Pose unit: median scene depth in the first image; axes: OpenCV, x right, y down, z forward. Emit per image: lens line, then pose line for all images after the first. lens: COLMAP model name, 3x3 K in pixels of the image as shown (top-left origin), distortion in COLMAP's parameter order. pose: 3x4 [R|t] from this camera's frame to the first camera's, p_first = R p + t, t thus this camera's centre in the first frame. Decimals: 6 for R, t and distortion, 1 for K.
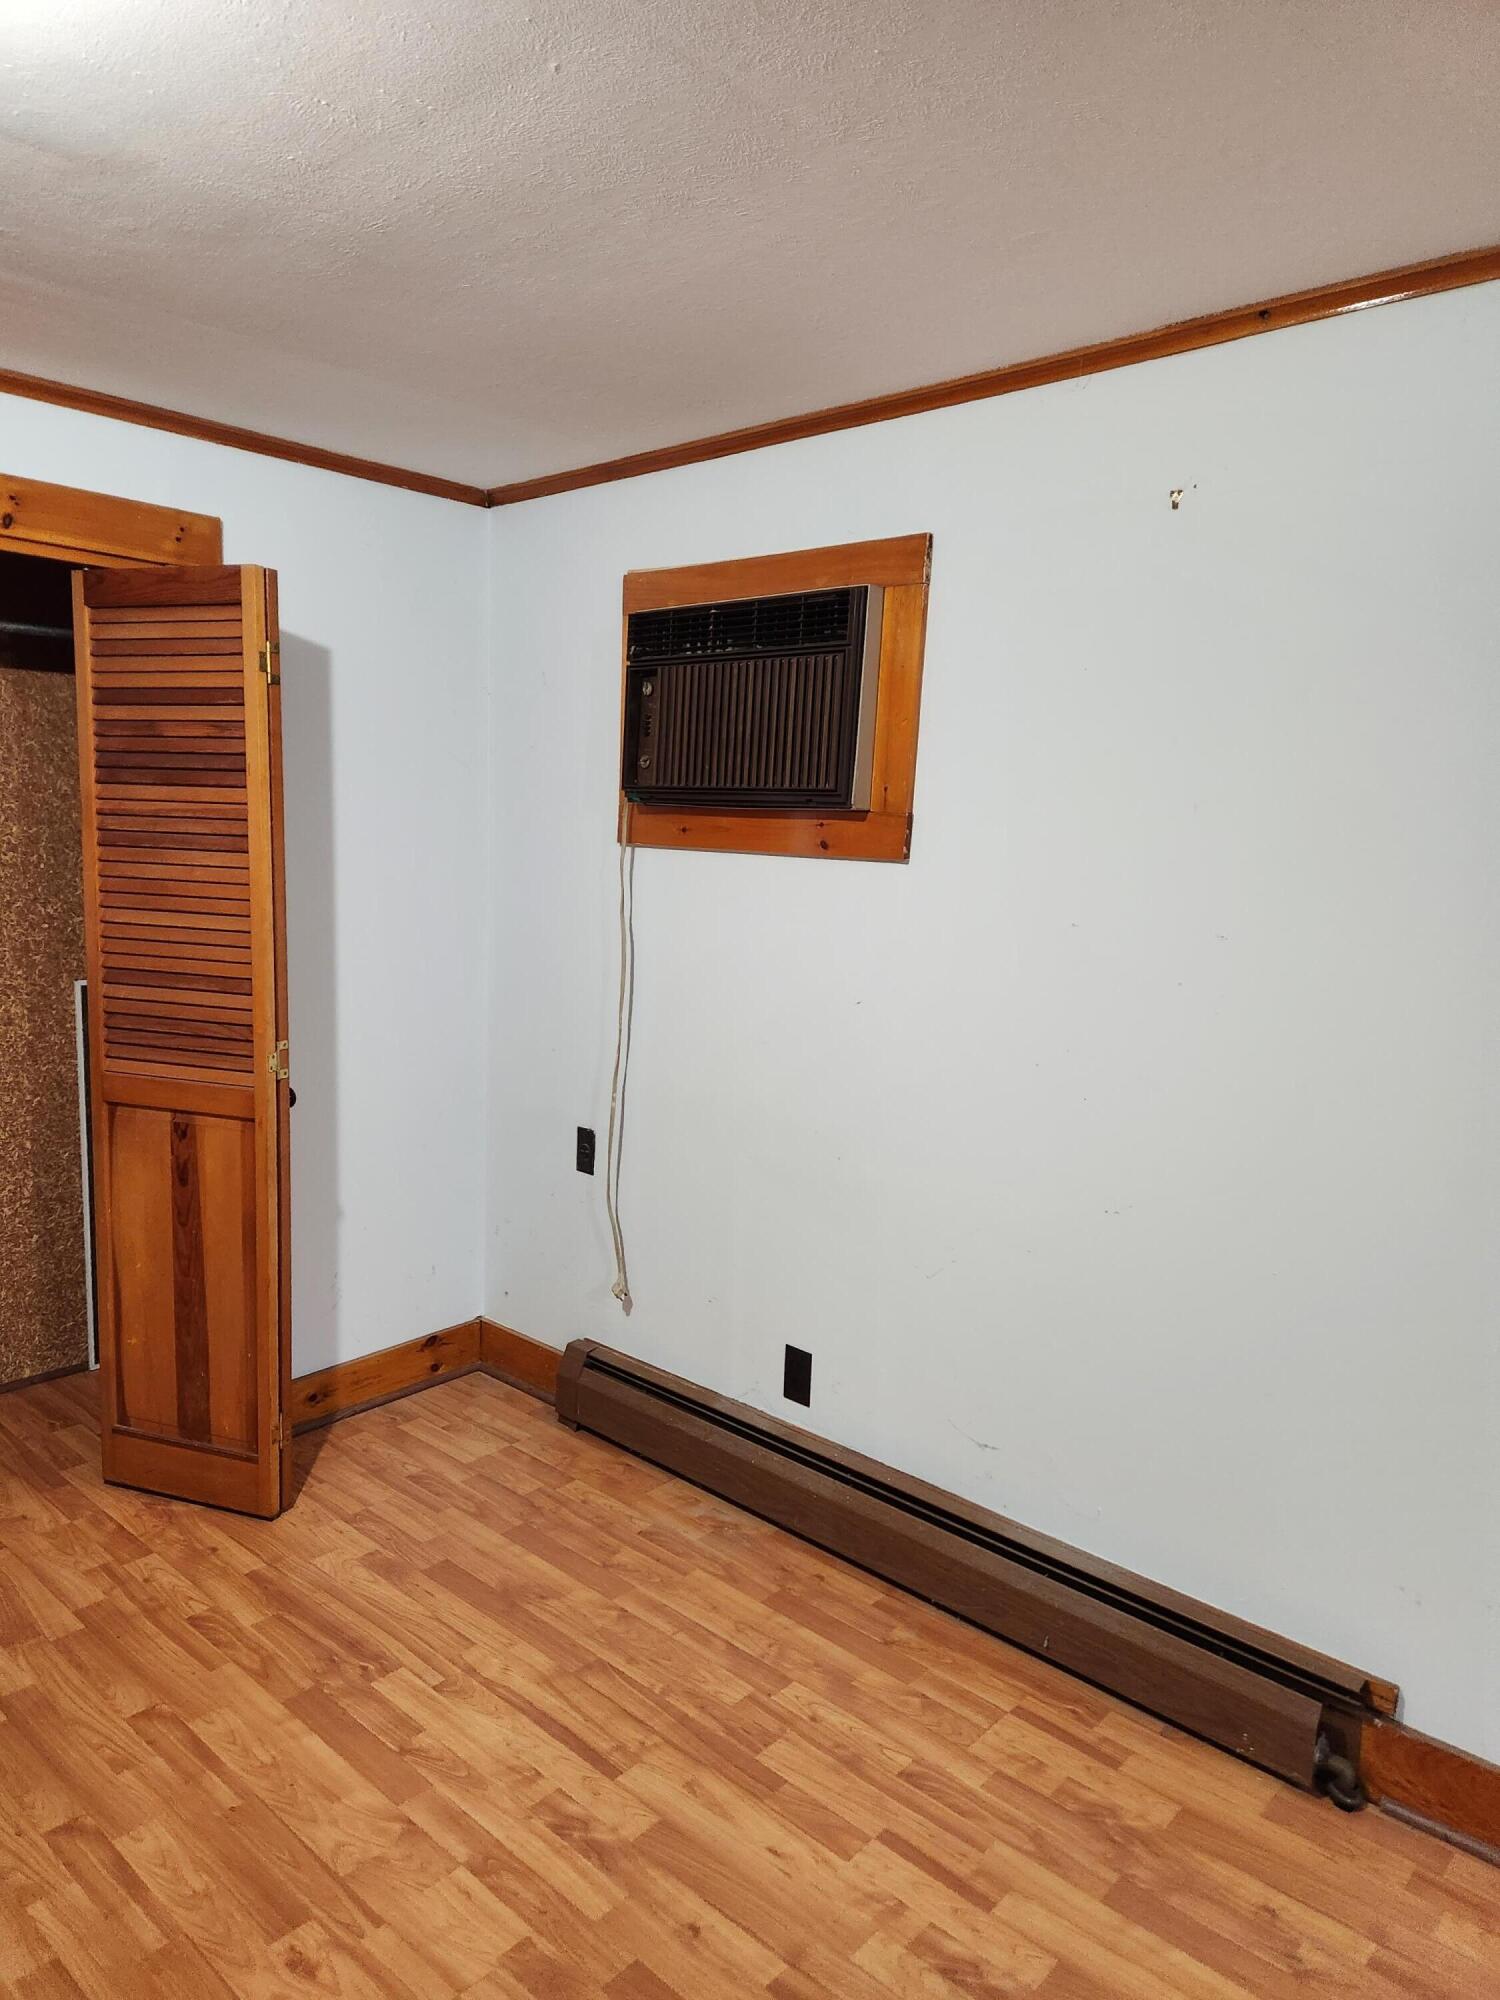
lens RADIAL K [[1321.6, 0, 760.7], [0, 1321.6, 1007.6], [0, 0, 1]] dist [0.111793, -0.103343]
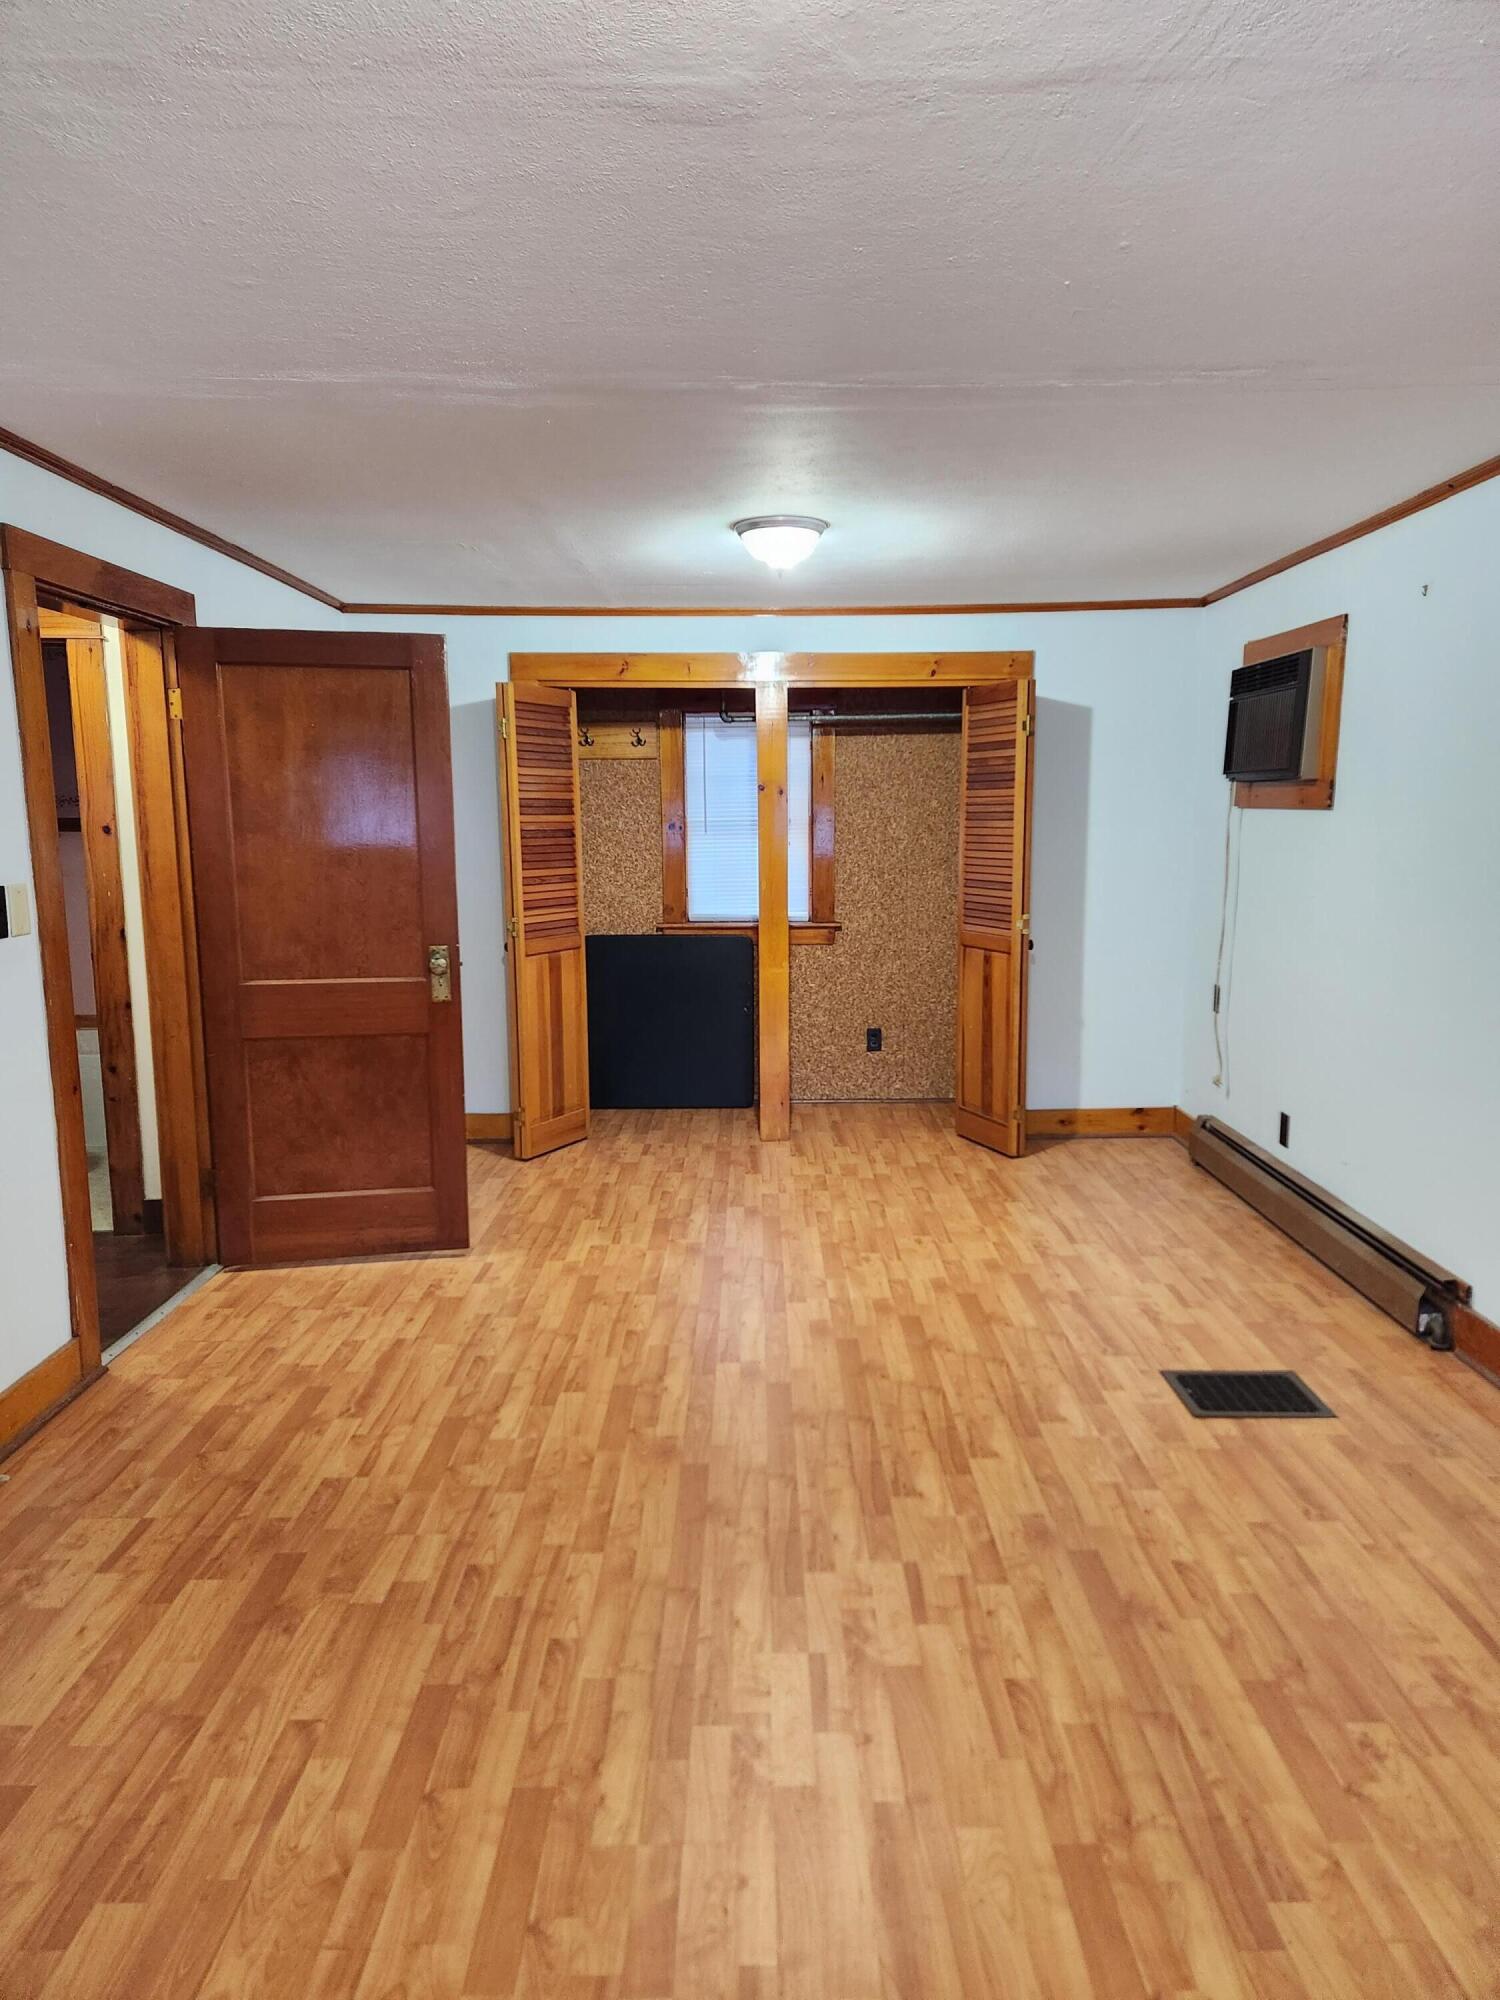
lens RADIAL K [[1321.6, 0, 760.7], [0, 1321.6, 1007.6], [0, 0, 1]] dist [0.111793, -0.103343]
pose [[0.672323, 0.072949, -0.736655, 0.850260], [-0.069262, 0.996966, 0.035515, 0.120843], [0.737011, 0.027145, 0.675335, -0.624723]]
